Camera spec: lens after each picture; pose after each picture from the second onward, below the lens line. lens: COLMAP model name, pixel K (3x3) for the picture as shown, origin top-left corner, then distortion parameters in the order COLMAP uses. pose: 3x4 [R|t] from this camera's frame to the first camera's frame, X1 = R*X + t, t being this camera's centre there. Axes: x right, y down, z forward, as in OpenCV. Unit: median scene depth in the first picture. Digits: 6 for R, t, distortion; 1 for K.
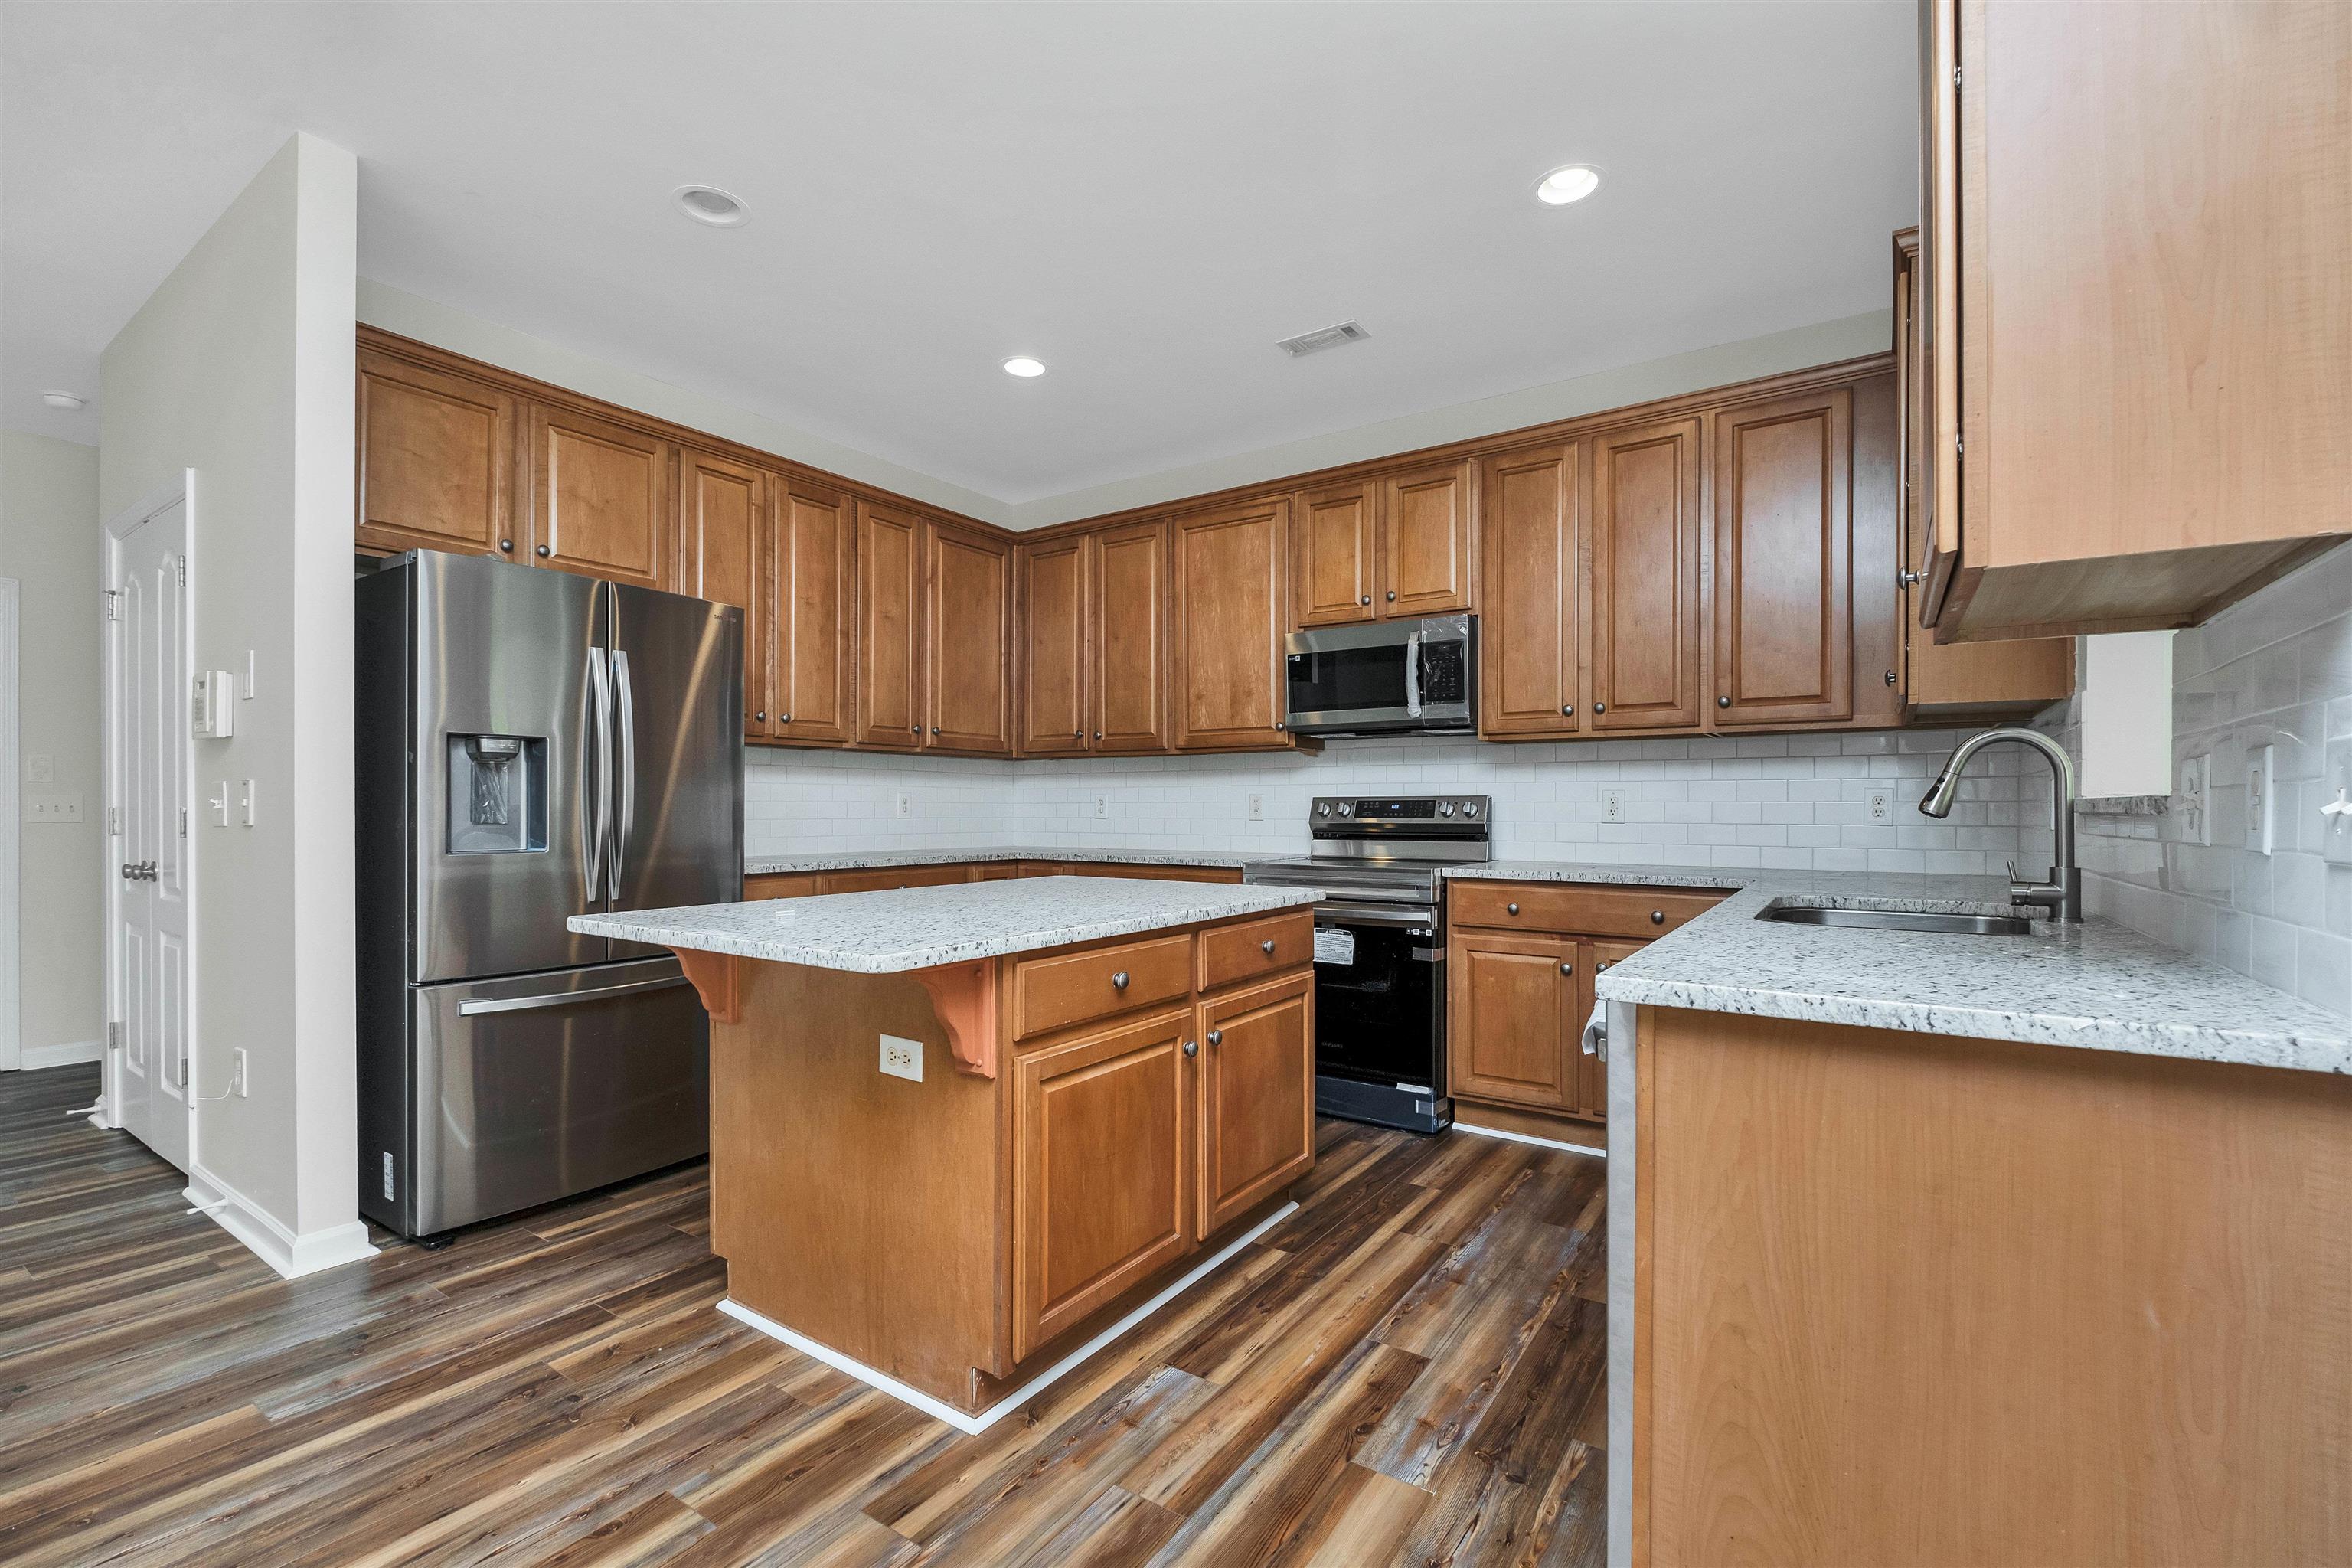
lens RADIAL K [[1029.8, 0, 1172.9], [0, 1029.8, 799.8], [0, 0, 1]] dist [-0.003956, -0.000169]
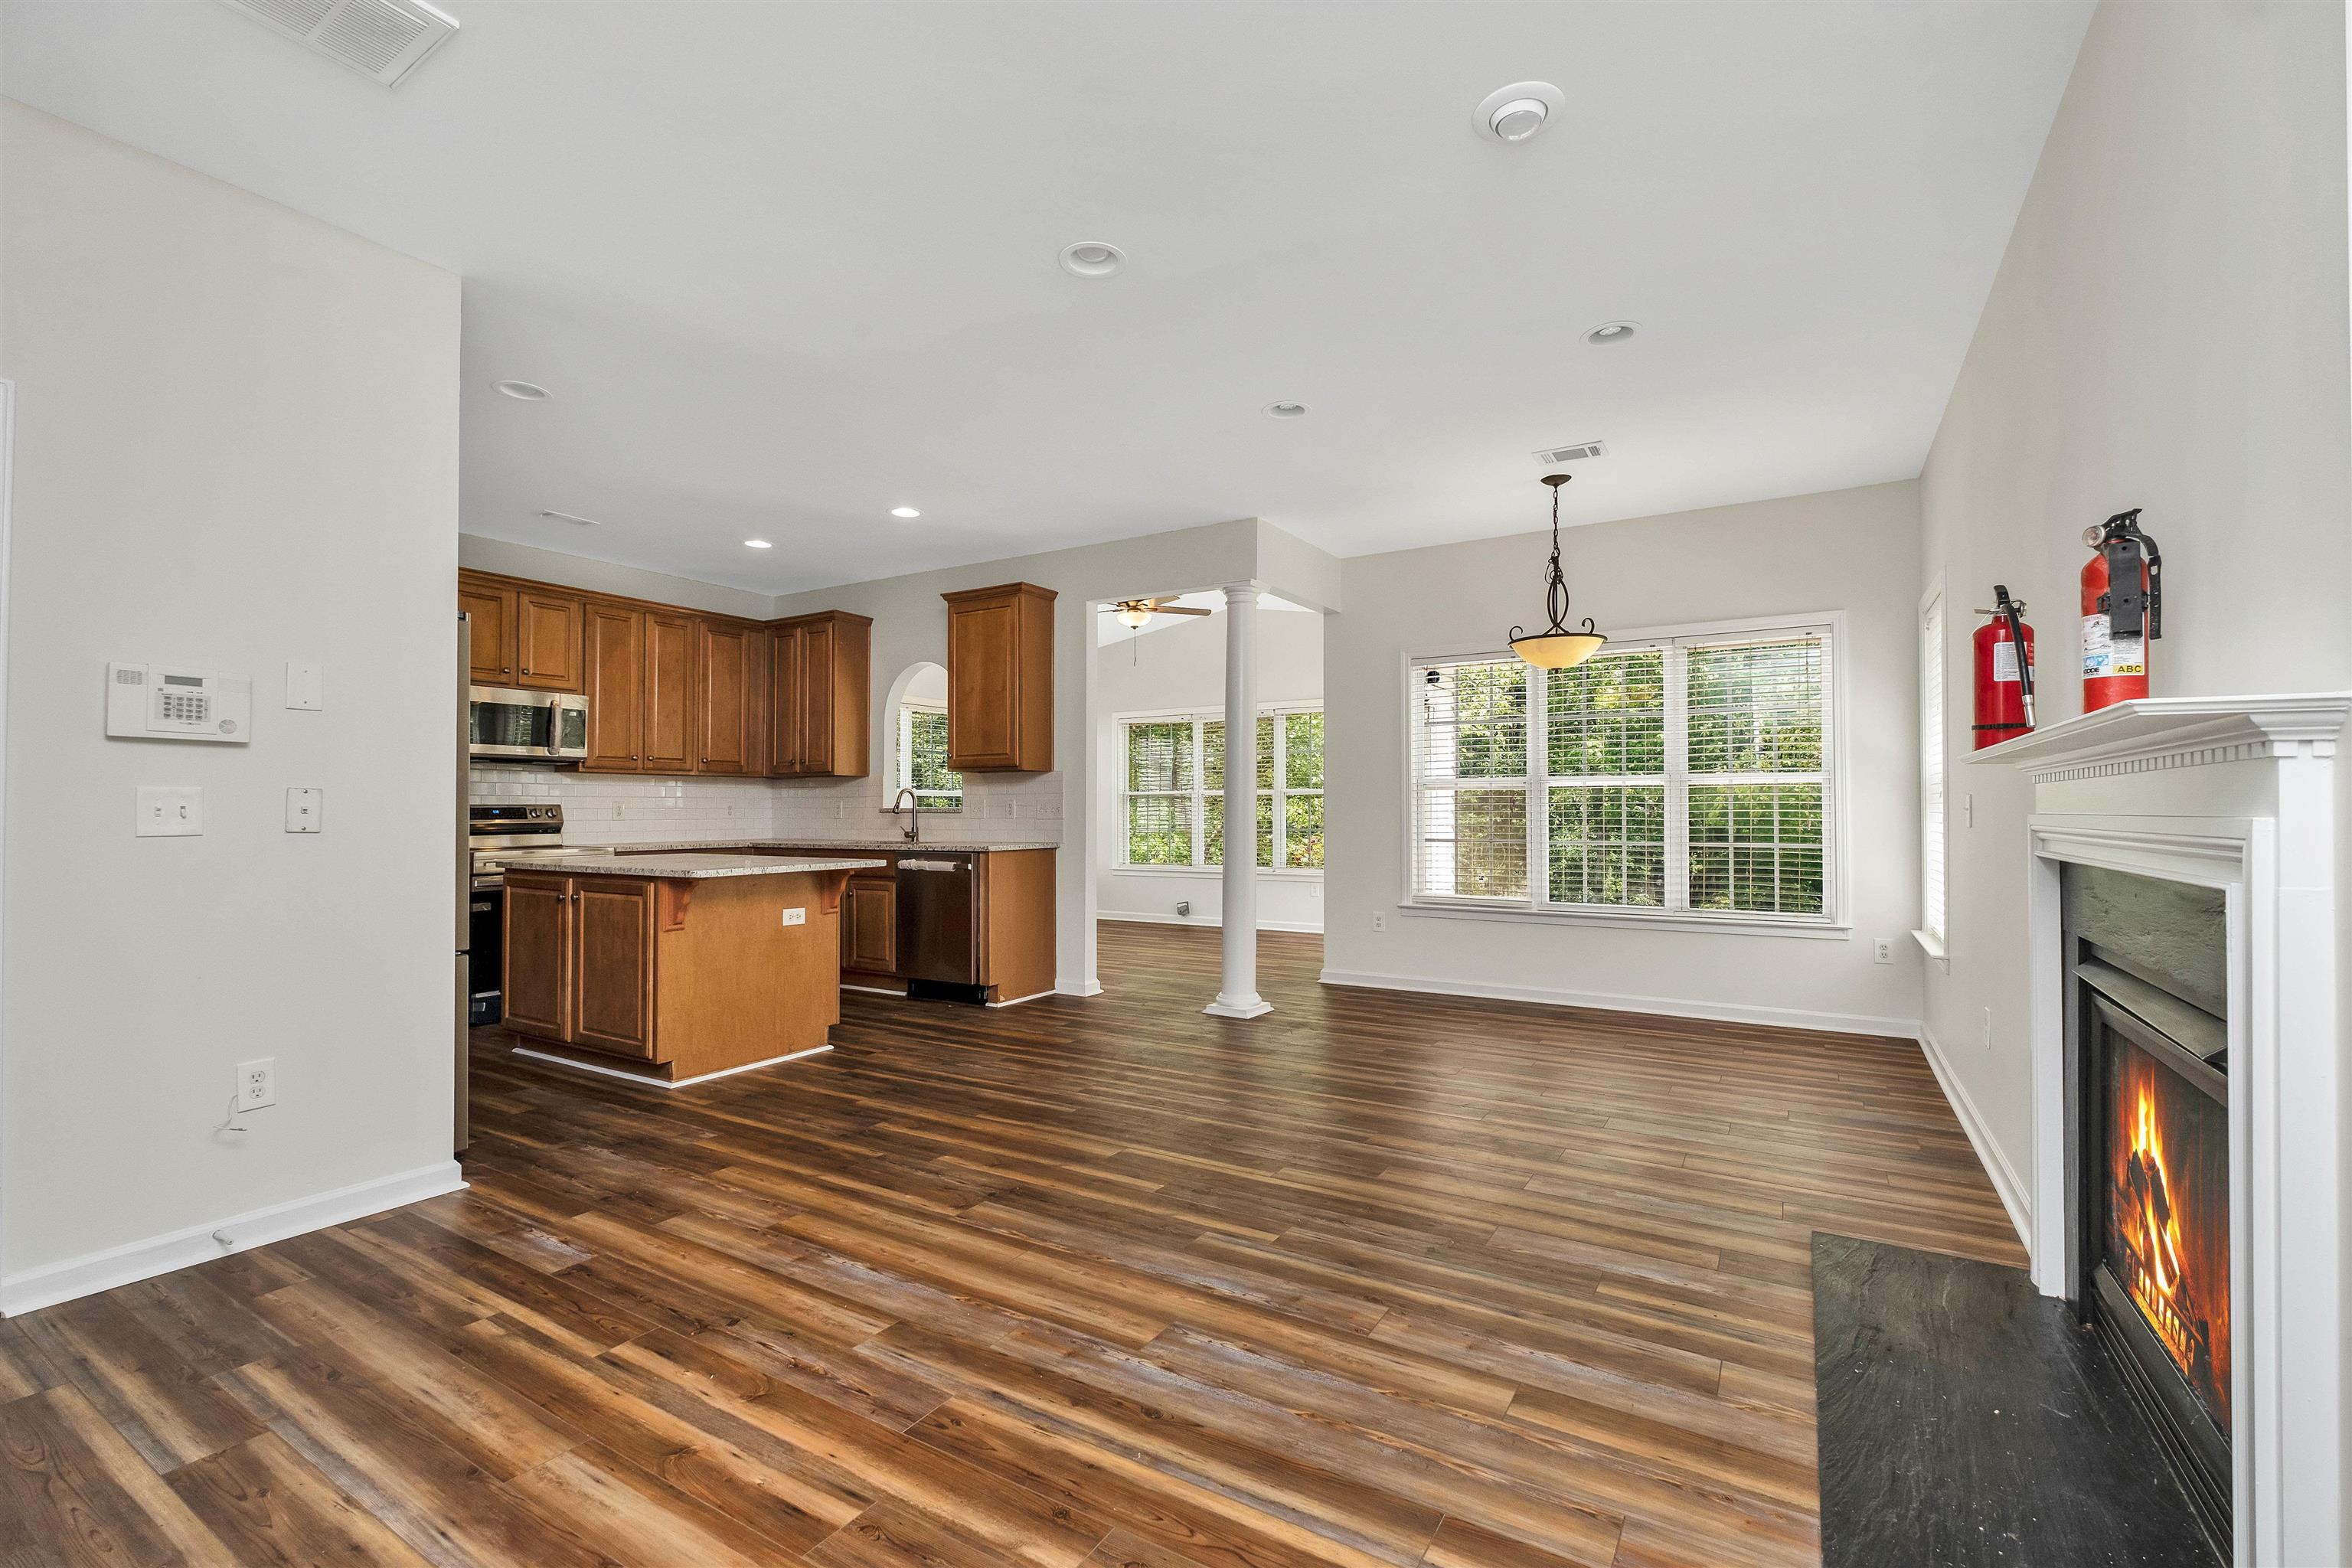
lens RADIAL K [[1029.8, 0, 1179.3], [0, 1029.8, 804.1], [0, 0, 1]] dist [-0.003956, -0.000169]
pose [[-0.062915, 0.004674, 0.998008, -1.363174], [-0.005767, 0.999971, -0.005047, -0.003254], [-0.998002, -0.006073, -0.062886, 0.126915]]
